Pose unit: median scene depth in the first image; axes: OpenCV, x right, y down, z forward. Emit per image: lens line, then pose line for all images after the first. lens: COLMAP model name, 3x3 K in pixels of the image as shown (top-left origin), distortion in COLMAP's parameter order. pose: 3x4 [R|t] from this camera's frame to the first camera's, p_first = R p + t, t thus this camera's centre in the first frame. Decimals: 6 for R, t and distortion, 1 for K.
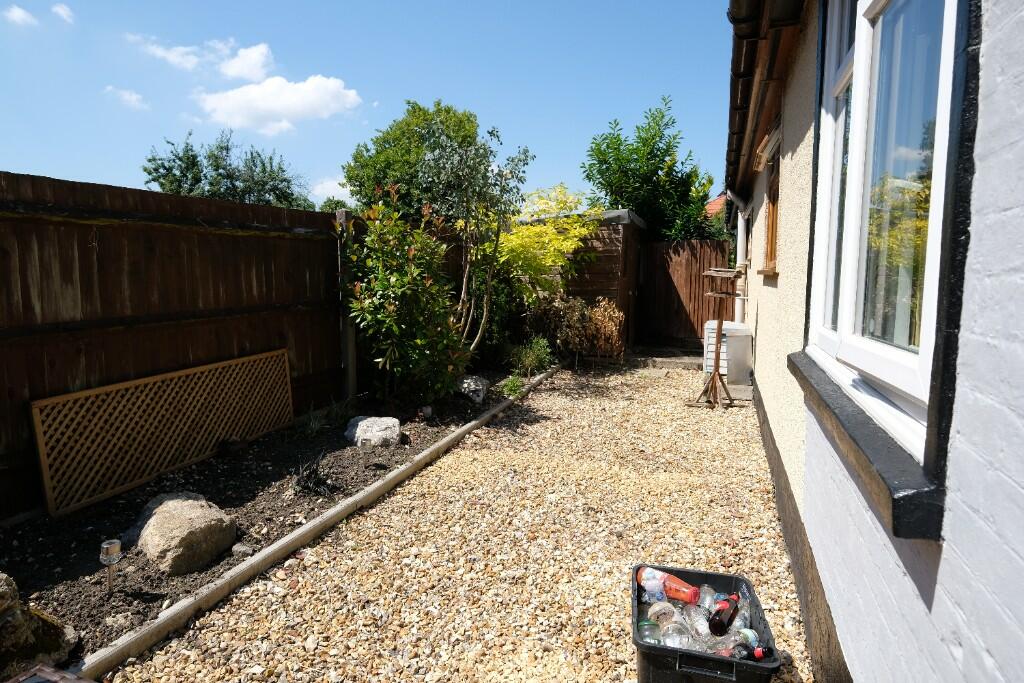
lens RADIAL K [[620.8, 0, 511.6], [0, 620.8, 342.4], [0, 0, 1]] dist [0.003977, 0.000469]
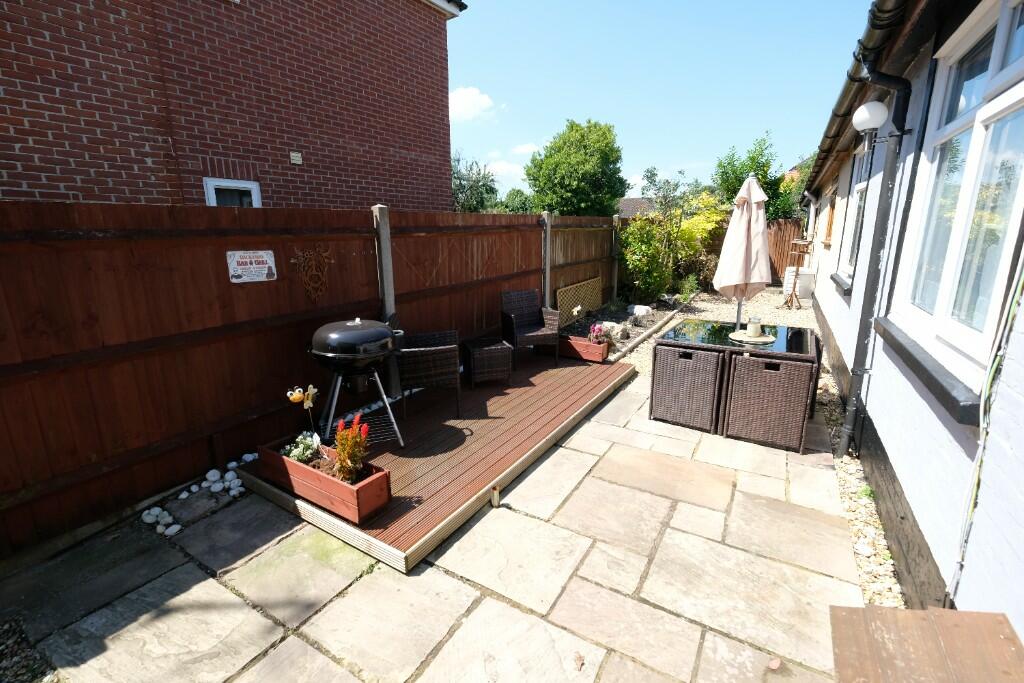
lens RADIAL K [[447.7, 0, 514.3], [0, 447.7, 338.7], [0, 0, 1]] dist [-0.000384, -0.000498]
pose [[0.977868, 0.035788, -0.206139, -0.186291], [-0.011643, 0.993044, 0.117171, 0.028593], [0.208898, -0.112178, 0.971482, -0.456896]]
